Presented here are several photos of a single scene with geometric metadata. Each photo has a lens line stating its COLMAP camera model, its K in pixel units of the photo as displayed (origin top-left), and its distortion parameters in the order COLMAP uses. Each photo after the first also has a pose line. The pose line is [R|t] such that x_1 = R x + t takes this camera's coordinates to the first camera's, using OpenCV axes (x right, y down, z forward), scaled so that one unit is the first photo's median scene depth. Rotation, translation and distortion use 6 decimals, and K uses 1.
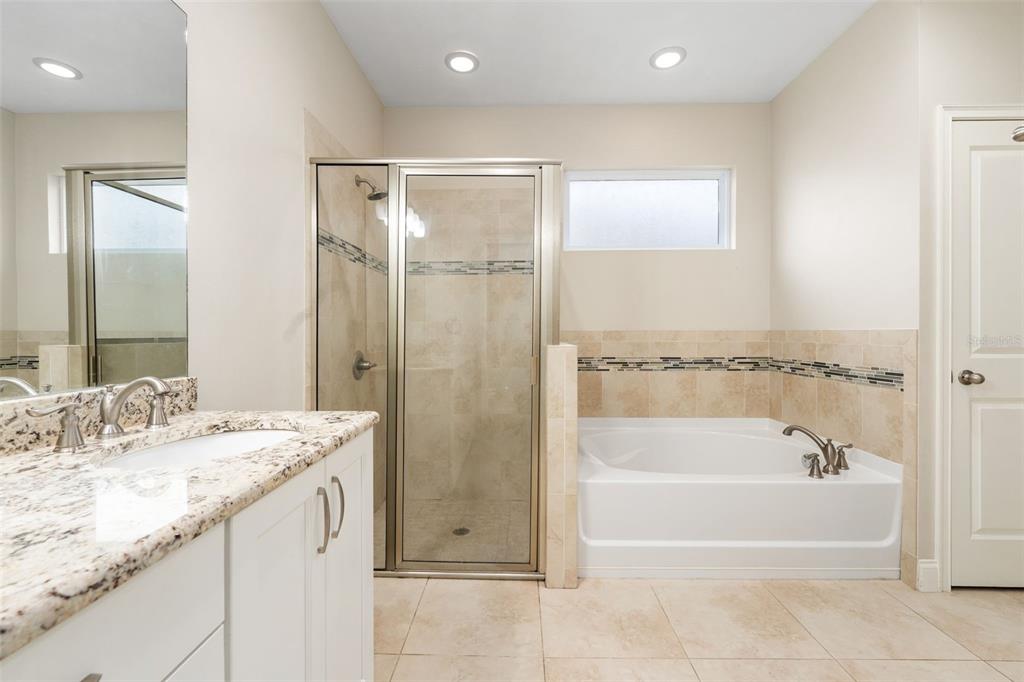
lens RADIAL K [[417.6, 0, 513.8], [0, 417.6, 335.2], [0, 0, 1]] dist [0.001185, 0.000083]
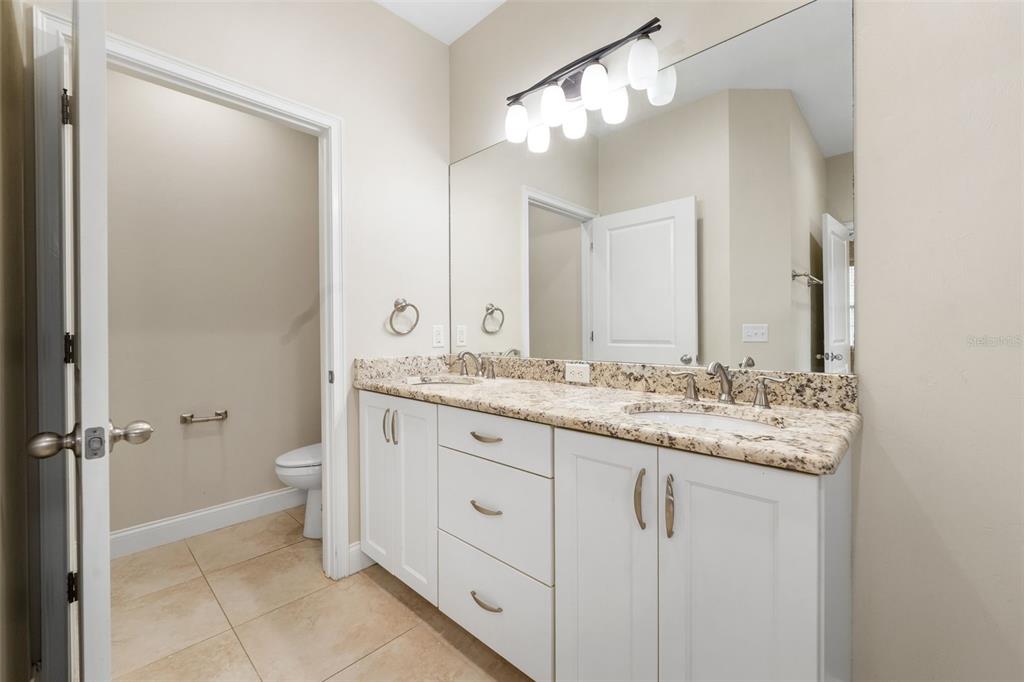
lens RADIAL K [[417.6, 0, 513.8], [0, 417.6, 335.2], [0, 0, 1]] dist [0.001185, 0.000083]
pose [[-0.676244, 0.009457, -0.736617, 0.282225], [0.001792, 0.999936, 0.011193, -0.000499], [0.736675, 0.006249, -0.676218, 0.729776]]
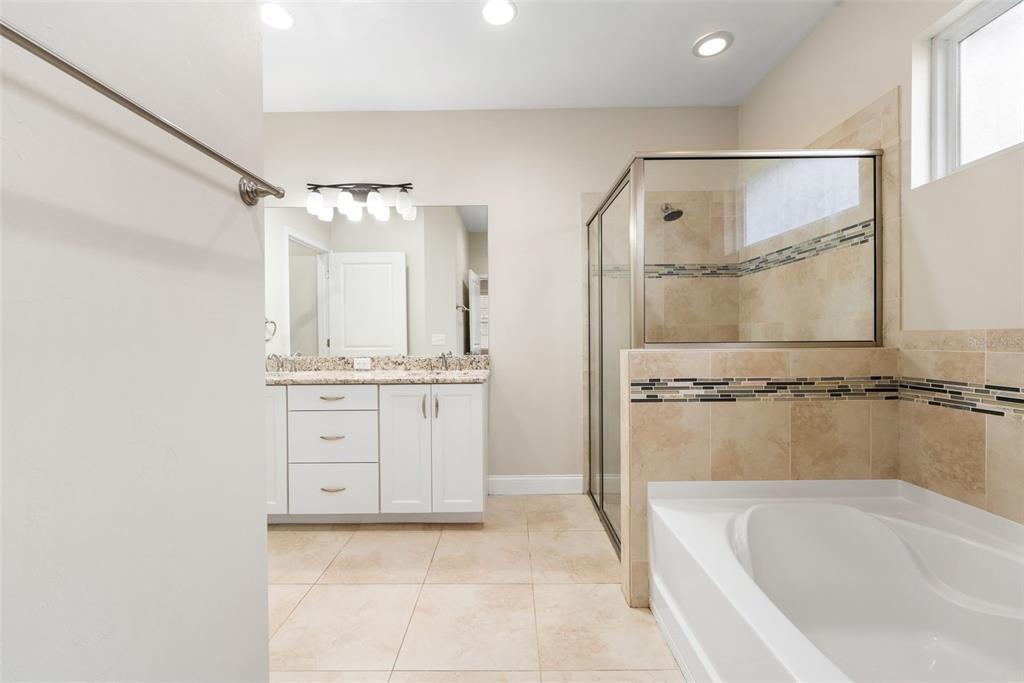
lens RADIAL K [[414.3, 0, 511.1], [0, 414.3, 343.8], [0, 0, 1]] dist [-0.000162, -0.000084]
pose [[0.020516, 0.016404, -0.999655, 1.109474], [0.002602, 0.999861, 0.016461, -0.005628], [0.999786, -0.002939, 0.020471, 0.738677]]
